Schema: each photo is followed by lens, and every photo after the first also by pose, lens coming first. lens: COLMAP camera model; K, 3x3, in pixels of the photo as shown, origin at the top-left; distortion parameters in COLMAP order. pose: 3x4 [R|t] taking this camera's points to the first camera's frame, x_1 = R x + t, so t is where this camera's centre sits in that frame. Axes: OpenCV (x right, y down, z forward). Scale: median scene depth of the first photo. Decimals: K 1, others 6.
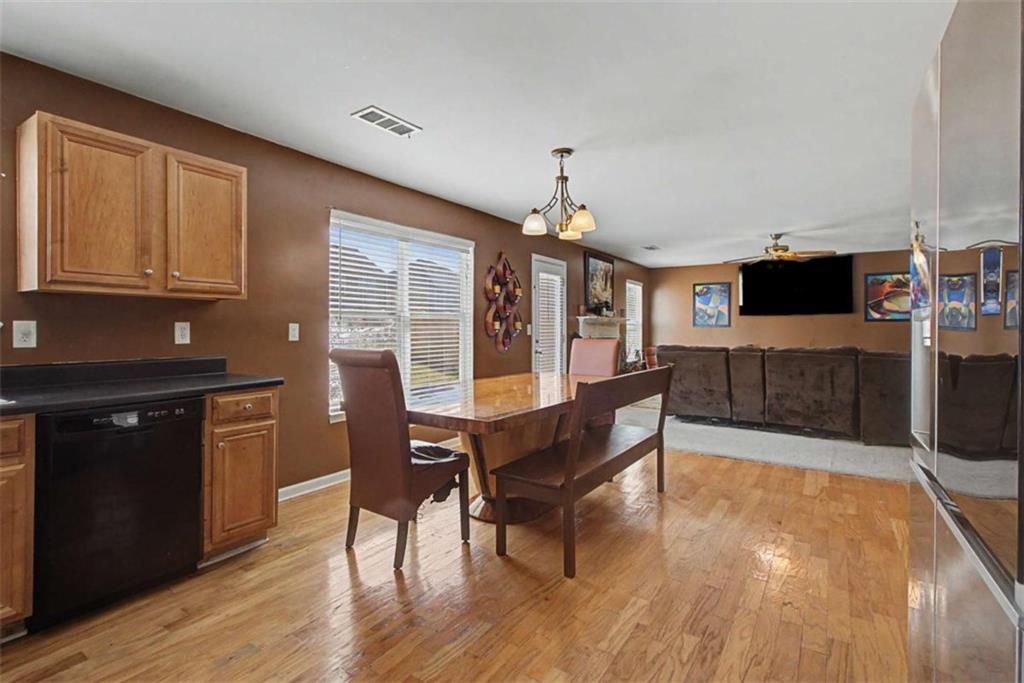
lens RADIAL K [[489.0, 0, 484.4], [0, 489.0, 323.9], [0, 0, 1]] dist [0.002902, 0.000379]
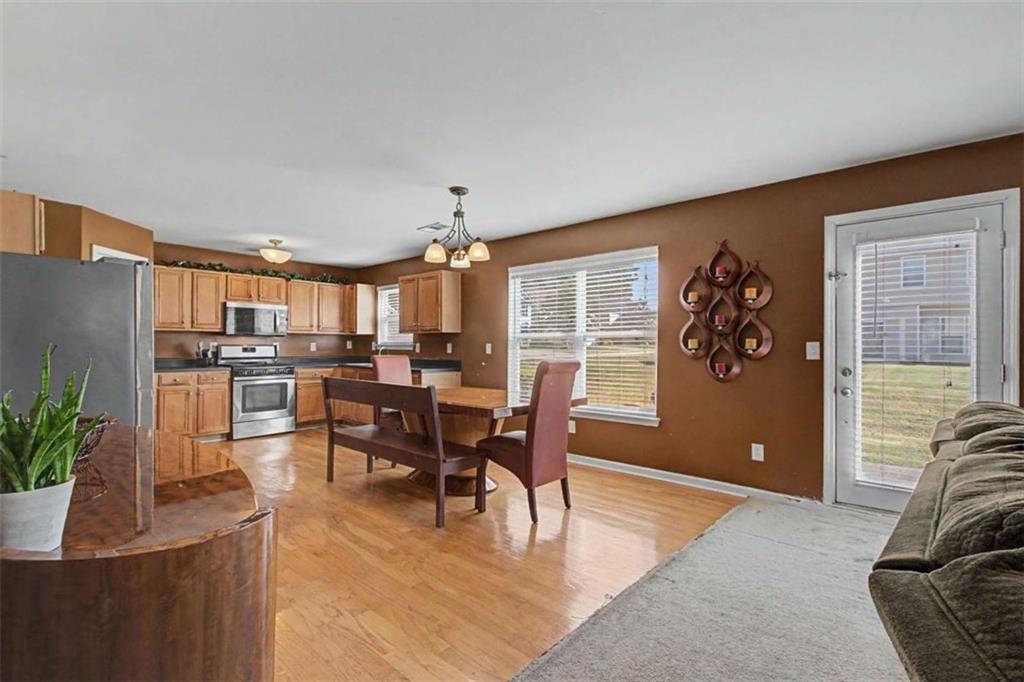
lens RADIAL K [[479.8, 0, 509.2], [0, 479.8, 345.3], [0, 0, 1]] dist [-0.016628, -0.000320]
pose [[-0.127663, -0.002874, -0.991813, 0.844476], [0.003450, 0.999988, -0.003342, 0.007121], [0.991812, -0.003849, -0.127652, 0.858593]]
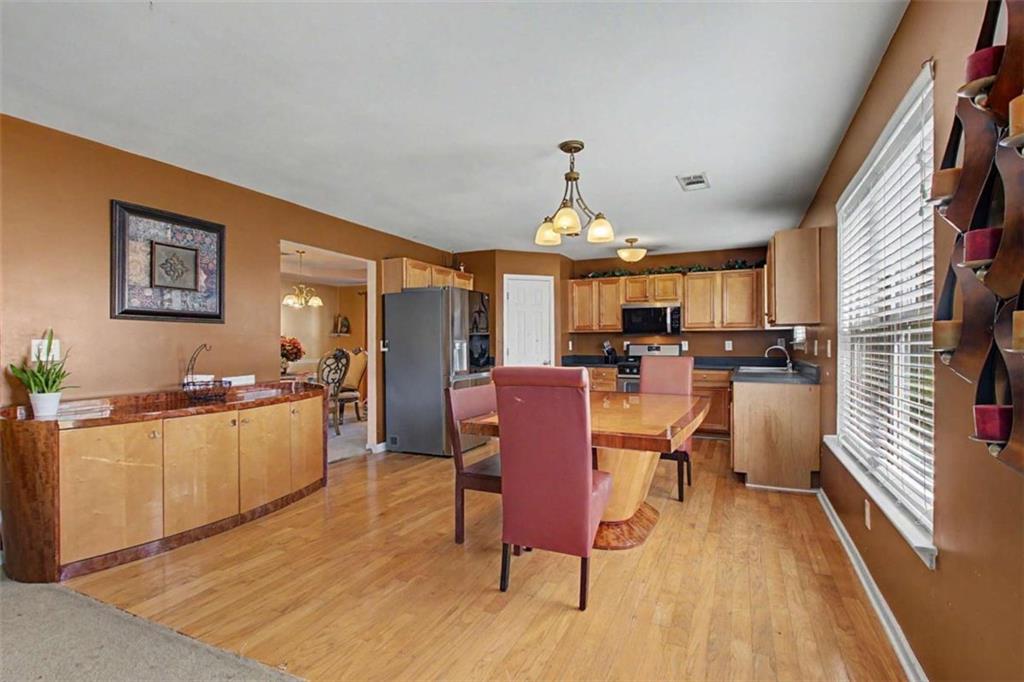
lens RADIAL K [[490.4, 0, 485.9], [0, 490.4, 343.4], [0, 0, 1]] dist [0.002571, 0.000581]
pose [[-0.990917, 0.000968, -0.134474, 0.296720], [0.002127, 0.999962, -0.008475, 0.008509], [0.134461, -0.008684, -0.990881, 1.264086]]
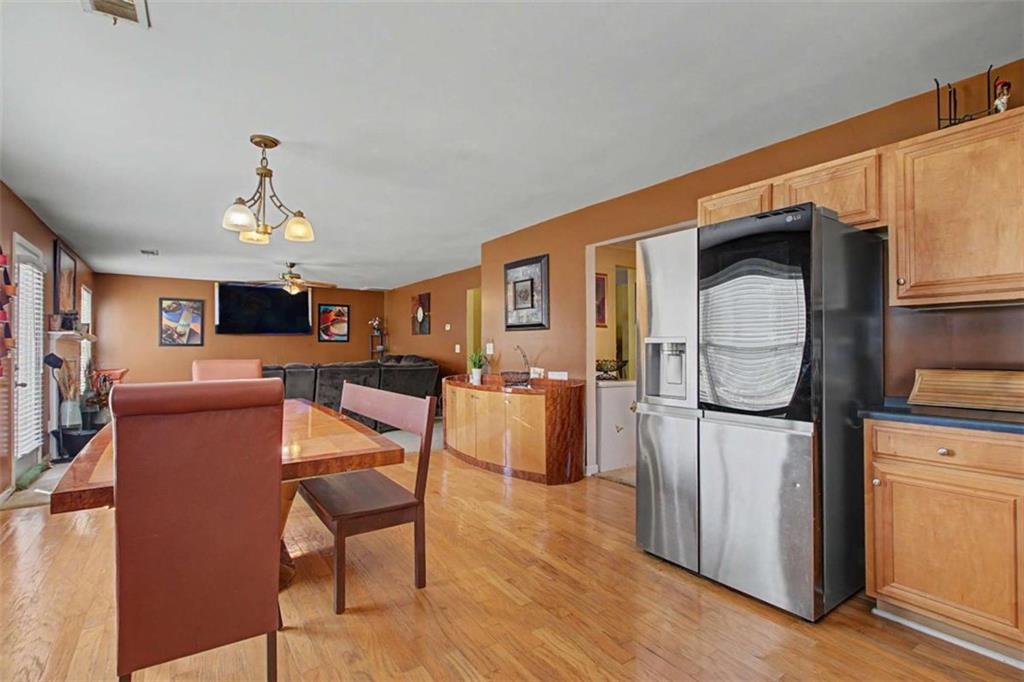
lens RADIAL K [[474.2, 0, 504.2], [0, 474.2, 344.7], [0, 0, 1]] dist [0.003816, -0.000518]
pose [[0.336236, 0.001833, 0.941776, -0.323899], [-0.004773, 0.999989, -0.000242, 0.000891], [-0.941766, -0.004413, 0.336241, 0.225240]]
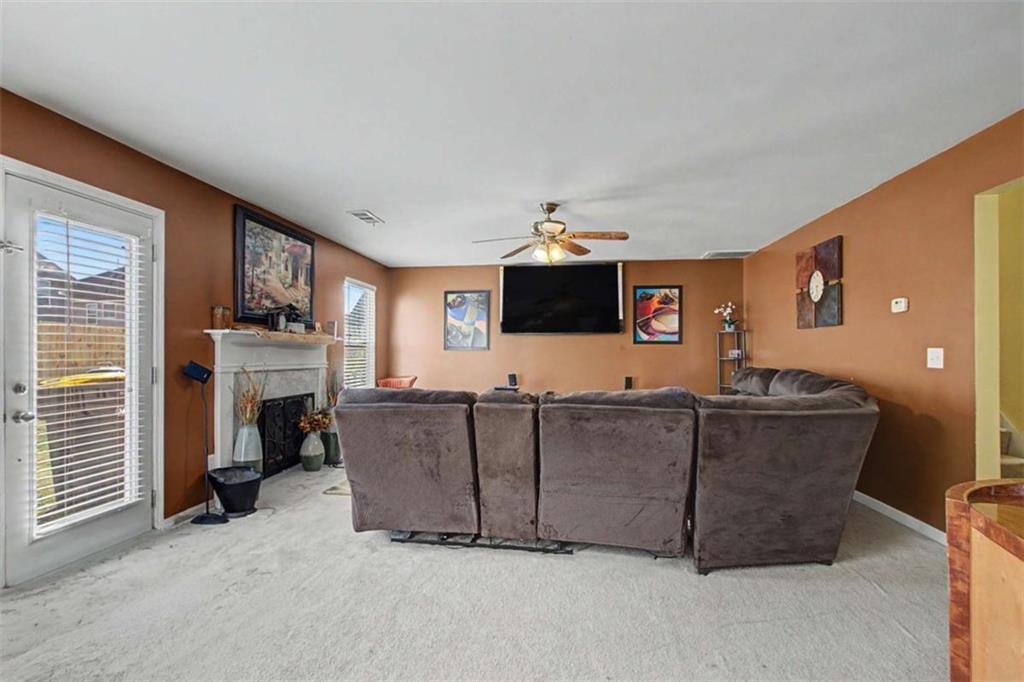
lens RADIAL K [[474.2, 0, 504.2], [0, 474.2, 344.7], [0, 0, 1]] dist [0.003816, -0.000518]
pose [[0.886357, 0.005371, 0.462971, 0.330916], [-0.004035, 0.999984, -0.003876, 0.001285], [-0.462984, 0.001568, 0.886365, 0.611423]]
